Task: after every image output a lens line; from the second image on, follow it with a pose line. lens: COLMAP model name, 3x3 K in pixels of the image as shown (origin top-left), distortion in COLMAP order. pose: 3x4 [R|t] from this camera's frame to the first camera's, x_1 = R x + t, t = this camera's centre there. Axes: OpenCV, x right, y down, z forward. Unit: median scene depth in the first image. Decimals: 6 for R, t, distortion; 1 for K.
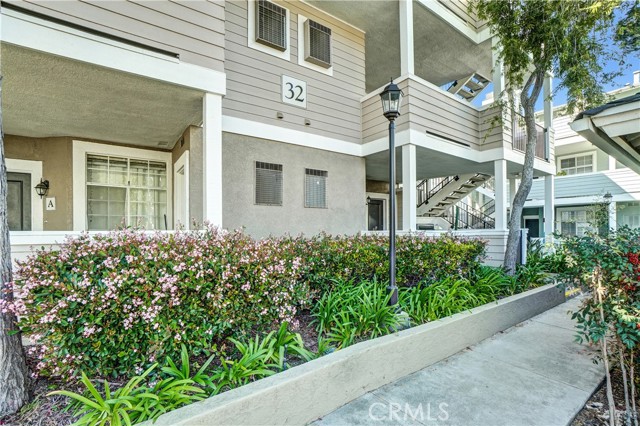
lens RADIAL K [[291.4, 0, 310.8], [0, 291.4, 222.4], [0, 0, 1]] dist [-0.052769, 0.000372]
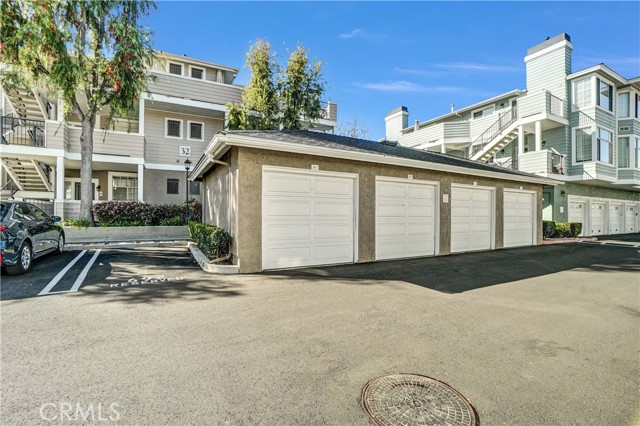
lens RADIAL K [[292.0, 0, 317.5], [0, 292.0, 214.1], [0, 0, 1]] dist [-0.062991, 0.027578]
pose [[0.991482, 0.020271, -0.128655, 1.628169], [-0.017397, 0.999574, 0.023420, 0.046374], [0.129075, -0.020982, 0.991413, -1.598113]]
